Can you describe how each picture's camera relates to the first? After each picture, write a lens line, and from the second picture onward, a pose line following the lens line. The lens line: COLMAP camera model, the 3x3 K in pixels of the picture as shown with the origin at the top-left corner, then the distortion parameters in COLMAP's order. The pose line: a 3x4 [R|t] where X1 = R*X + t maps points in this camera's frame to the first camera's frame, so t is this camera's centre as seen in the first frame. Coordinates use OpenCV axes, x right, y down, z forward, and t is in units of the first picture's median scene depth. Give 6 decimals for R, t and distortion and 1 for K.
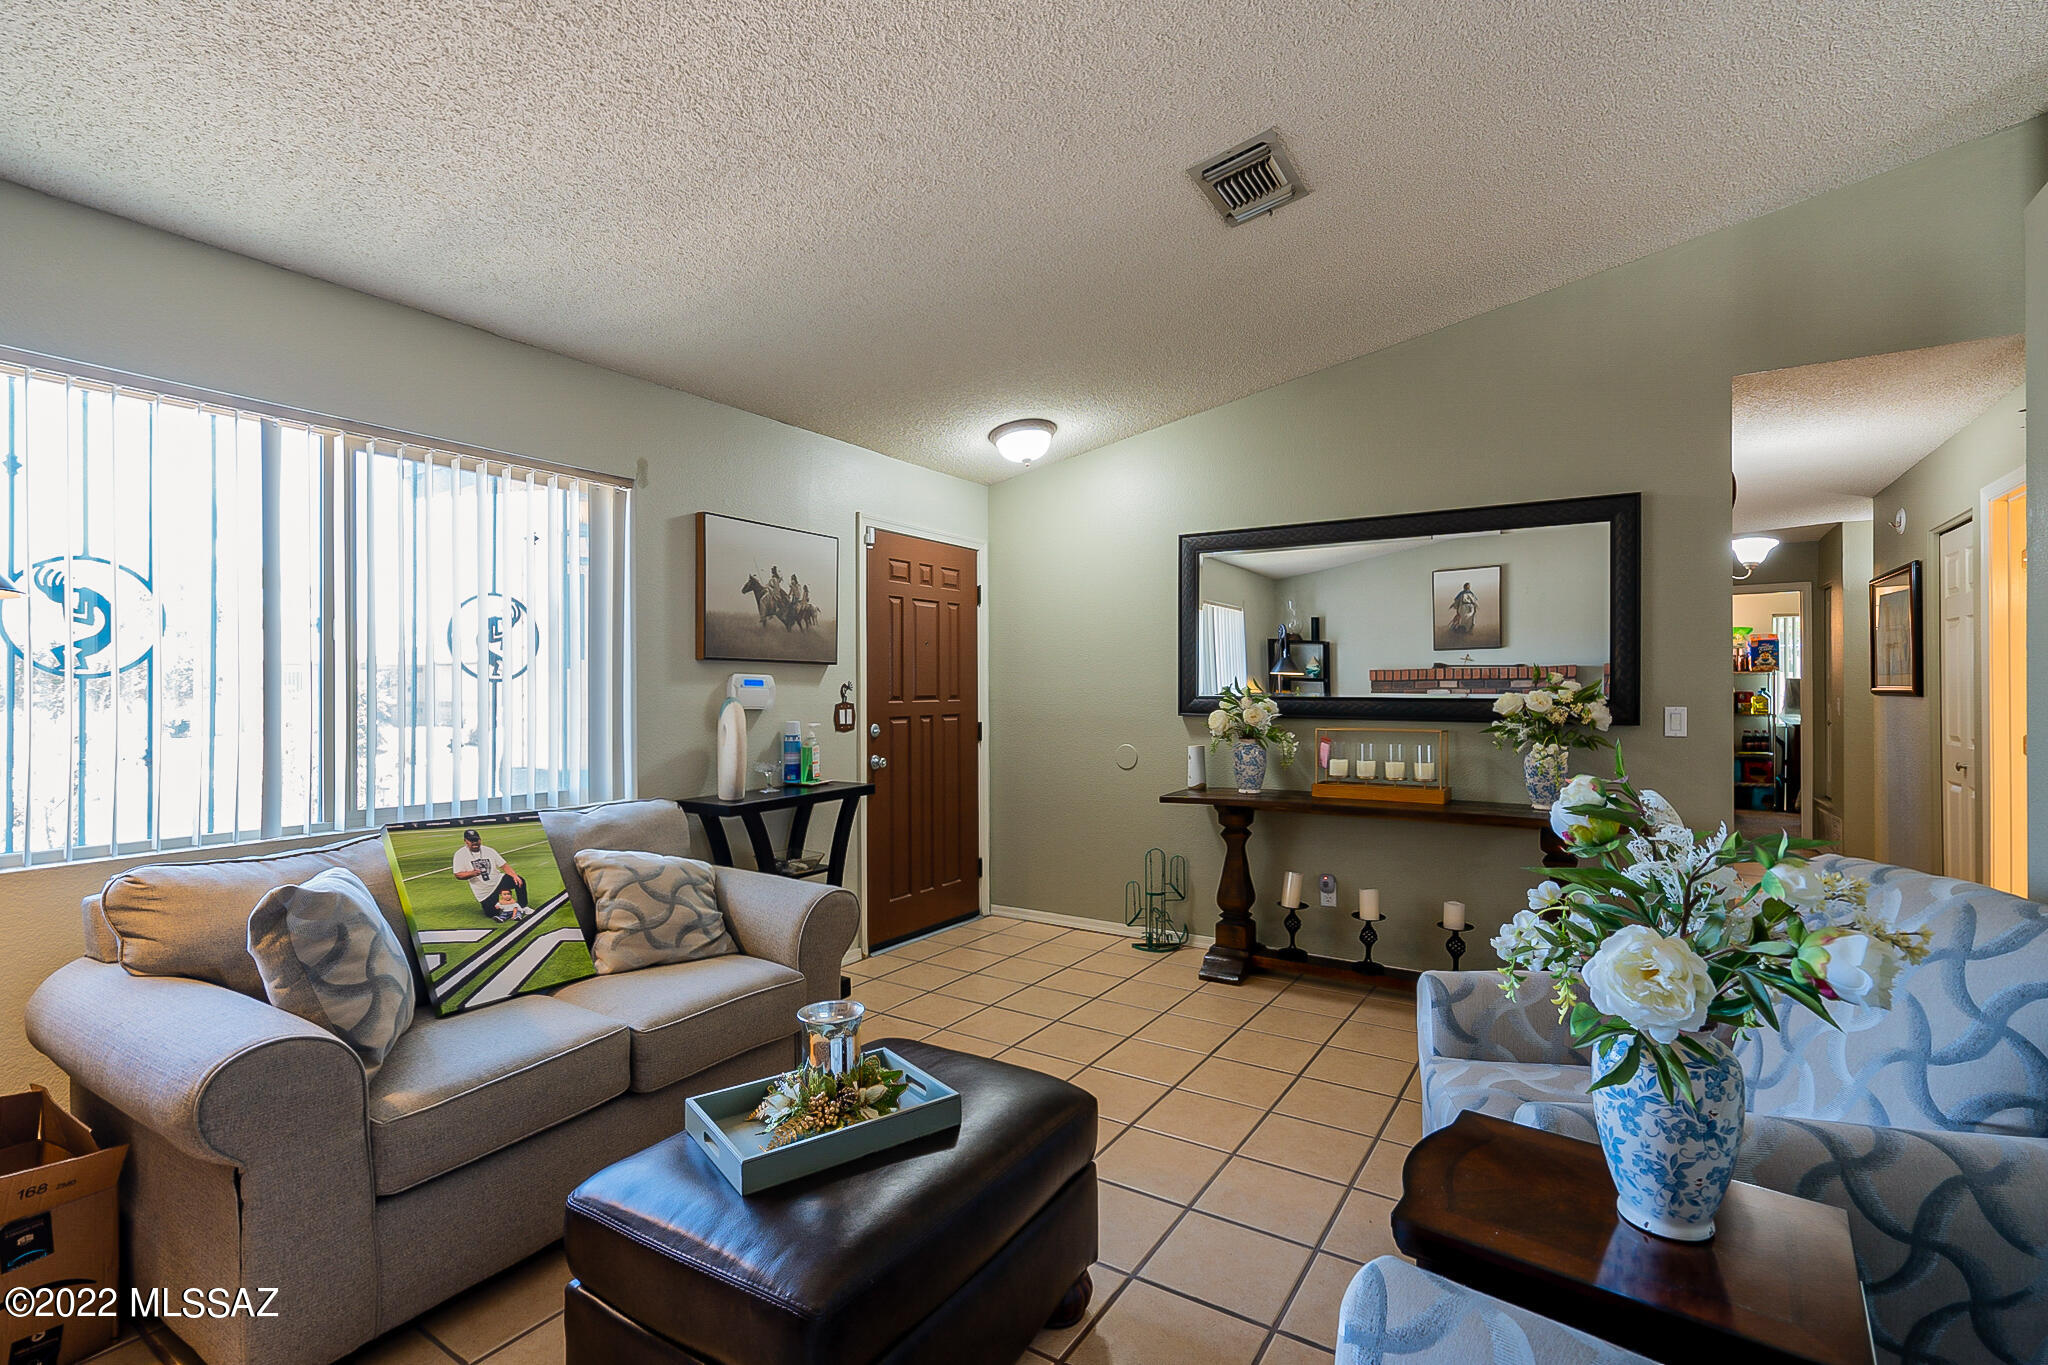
lens RADIAL K [[918.8, 0, 1024.5], [0, 918.8, 684.8], [0, 0, 1]] dist [-0.008177, 0.006052]
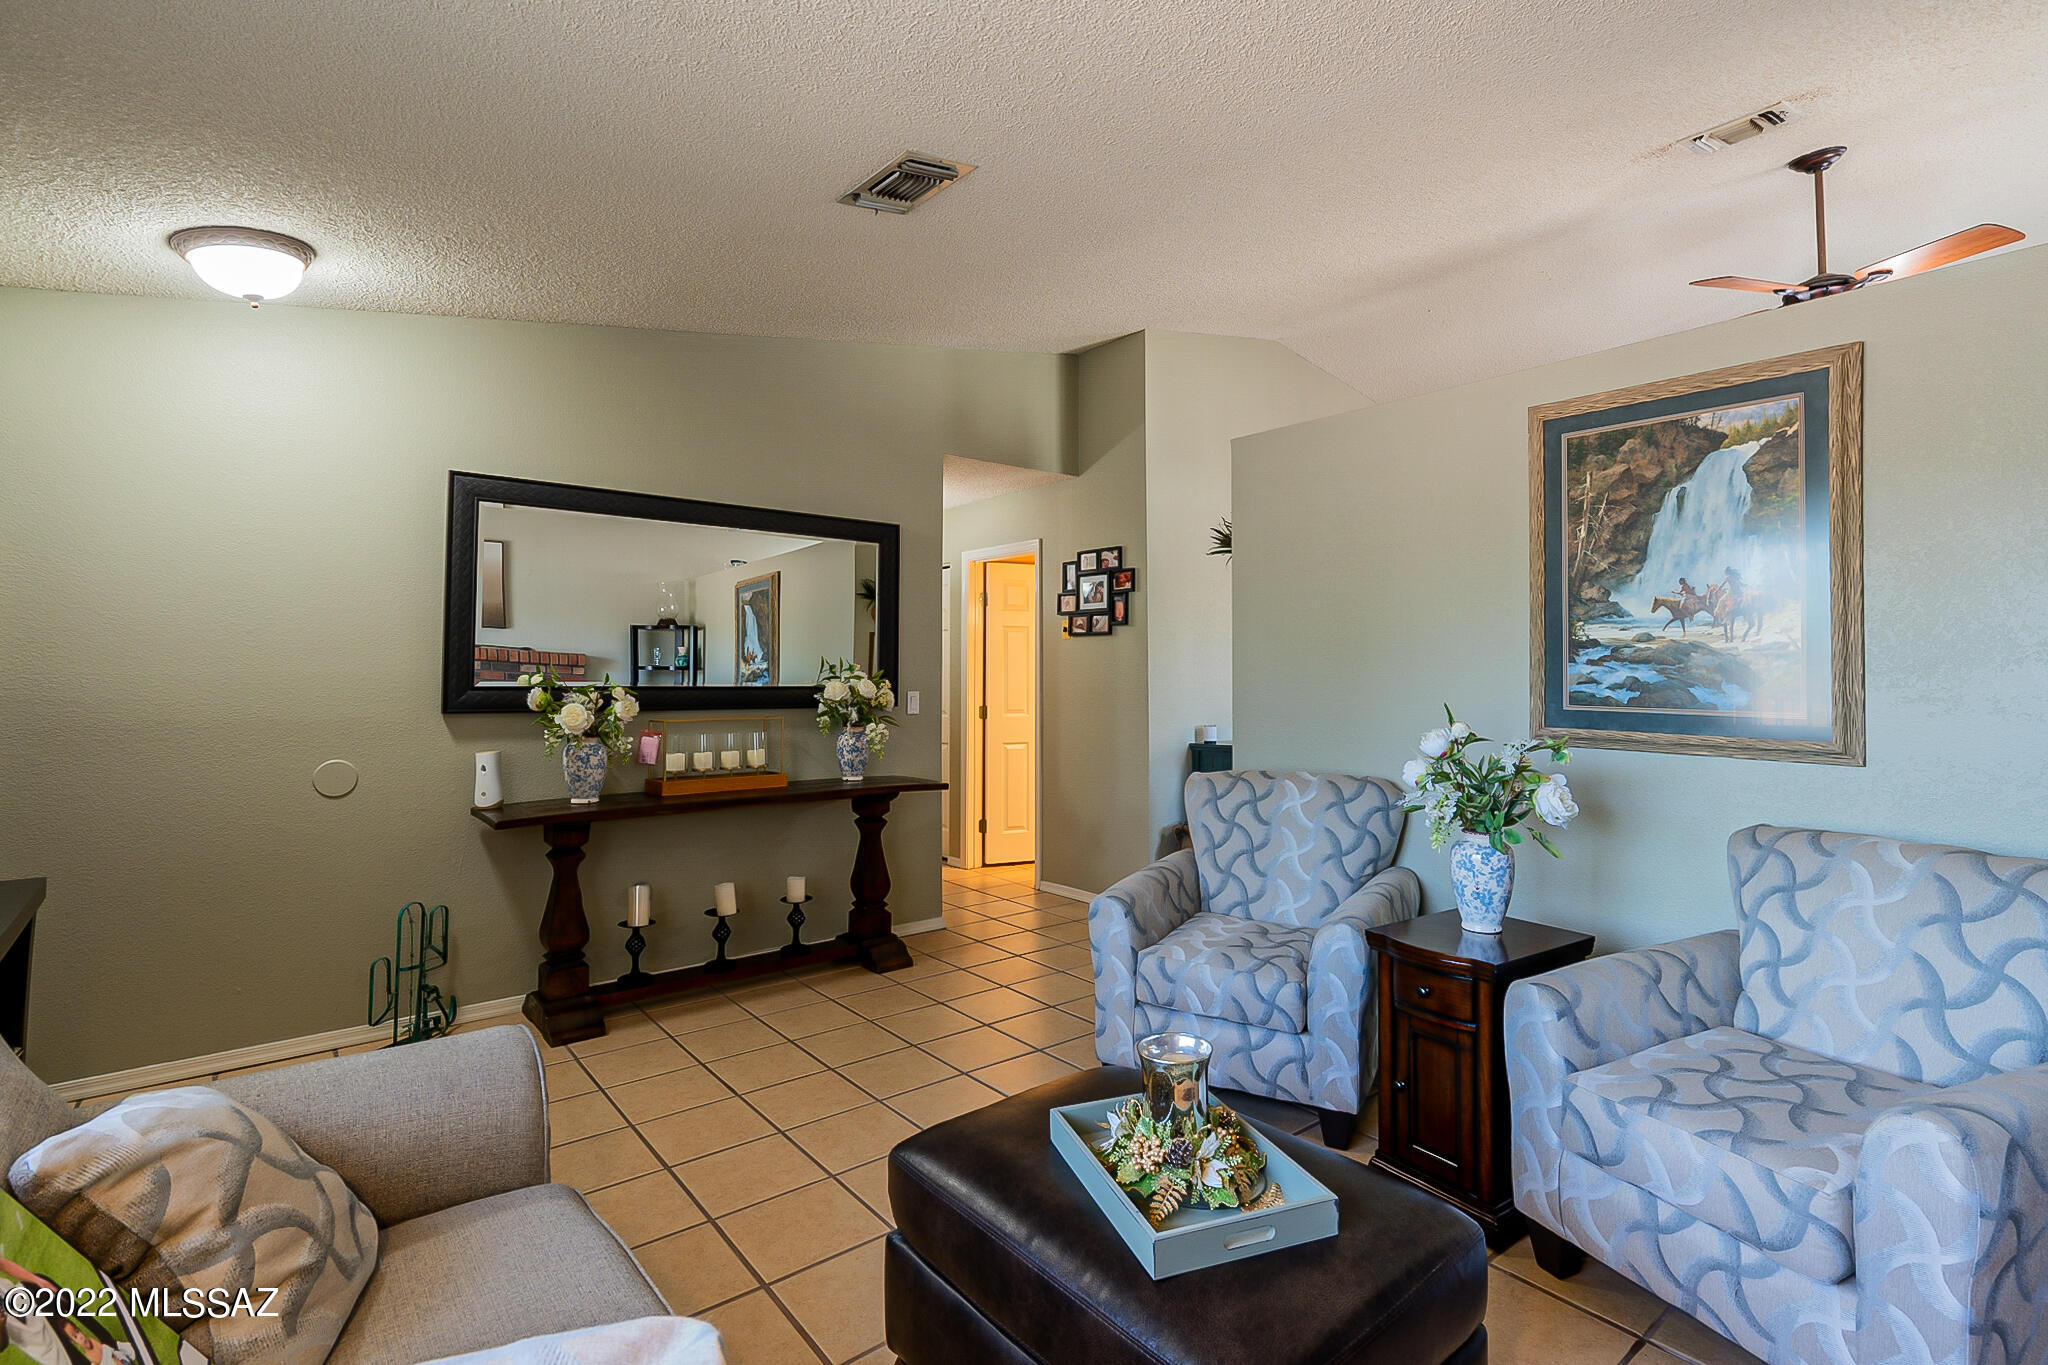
lens RADIAL K [[977.2, 0, 1046.6], [0, 977.2, 648.3], [0, 0, 1]] dist [0.002627, 0.000197]
pose [[0.288085, 0.024842, 0.957282, -0.513411], [-0.009011, 0.999690, -0.023230, -0.006044], [-0.957562, -0.001934, 0.288220, 0.360514]]
